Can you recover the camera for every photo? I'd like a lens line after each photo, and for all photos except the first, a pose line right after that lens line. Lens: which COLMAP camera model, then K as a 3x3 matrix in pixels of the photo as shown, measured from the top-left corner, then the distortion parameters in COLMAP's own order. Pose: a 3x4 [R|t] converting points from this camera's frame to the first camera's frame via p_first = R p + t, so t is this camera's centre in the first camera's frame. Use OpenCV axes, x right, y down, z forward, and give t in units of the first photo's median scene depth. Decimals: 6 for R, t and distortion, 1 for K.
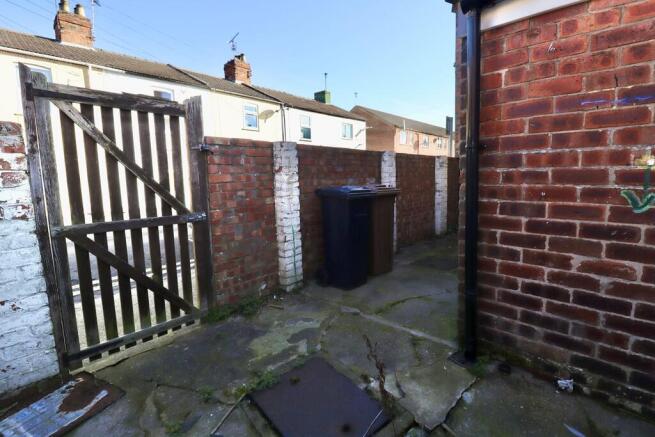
lens RADIAL K [[306.1, 0, 332.9], [0, 306.1, 217.9], [0, 0, 1]] dist [-0.004256, -0.001865]
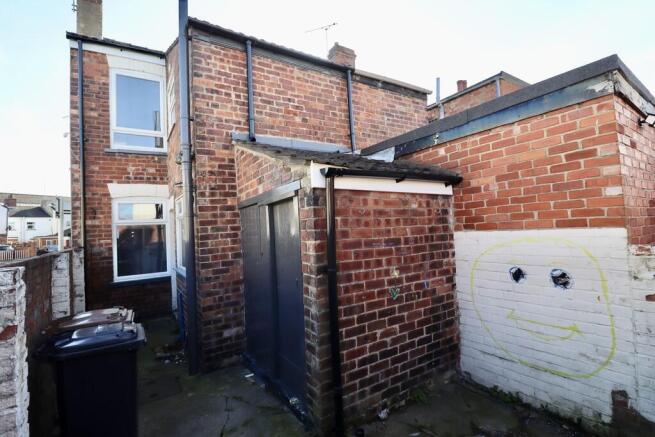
lens RADIAL K [[306.1, 0, 331.4], [0, 306.1, 213.4], [0, 0, 1]] dist [-0.004256, -0.001865]
pose [[0.227667, 0.054693, 0.972202, -0.927172], [0.166852, 0.981463, -0.094287, -0.388866], [-0.959337, 0.183679, 0.214321, 0.746832]]
